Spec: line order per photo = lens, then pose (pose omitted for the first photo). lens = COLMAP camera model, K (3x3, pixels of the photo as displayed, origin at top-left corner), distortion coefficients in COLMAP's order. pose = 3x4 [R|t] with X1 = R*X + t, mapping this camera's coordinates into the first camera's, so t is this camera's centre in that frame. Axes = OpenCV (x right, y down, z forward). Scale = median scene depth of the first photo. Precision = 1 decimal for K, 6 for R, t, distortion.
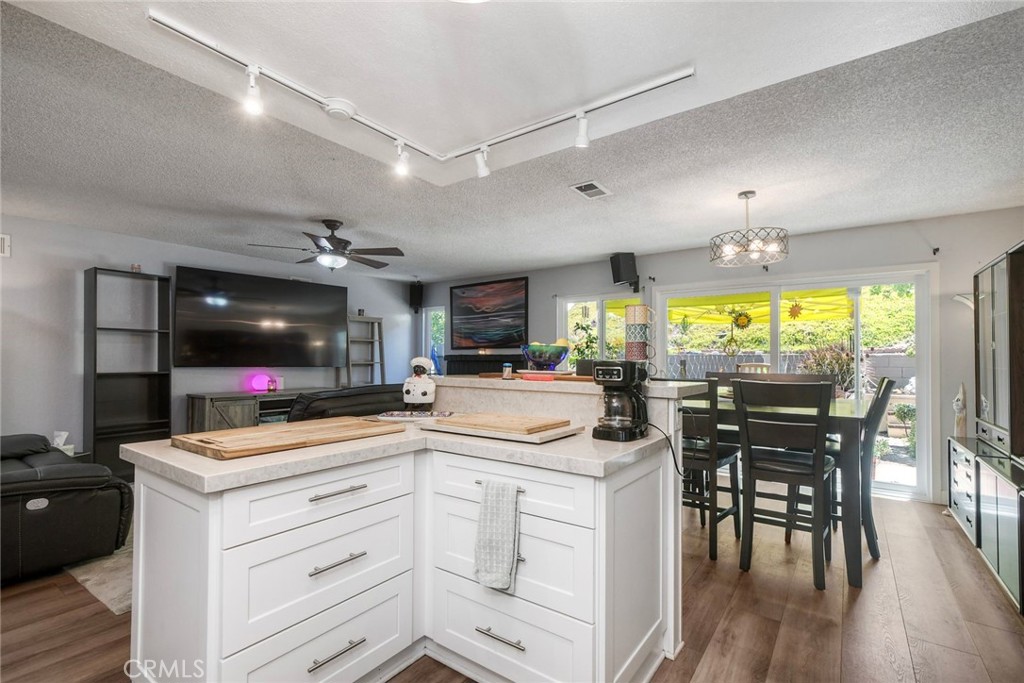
lens RADIAL K [[458.3, 0, 504.9], [0, 458.3, 350.5], [0, 0, 1]] dist [-0.001115, -0.000514]
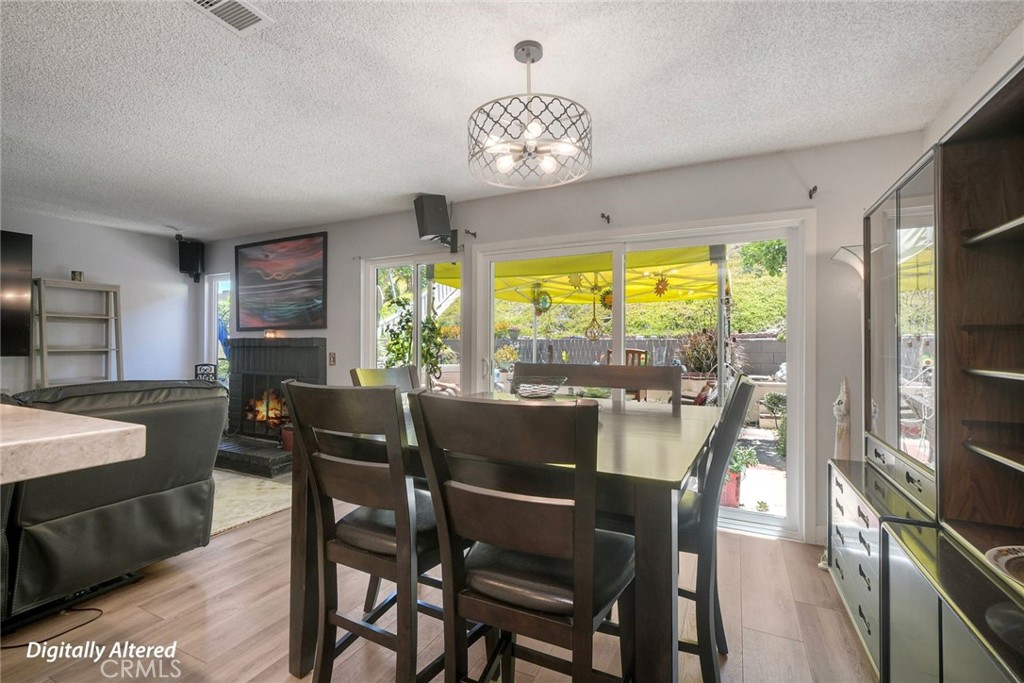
lens RADIAL K [[451.9, 0, 512.0], [0, 451.9, 341.5], [0, 0, 1]] dist [0.001751, -0.000034]
pose [[0.982552, 0.000635, 0.185988, 0.201136], [-0.002762, 0.999934, 0.011174, 0.005408], [-0.185969, -0.011493, 0.982488, 0.224791]]
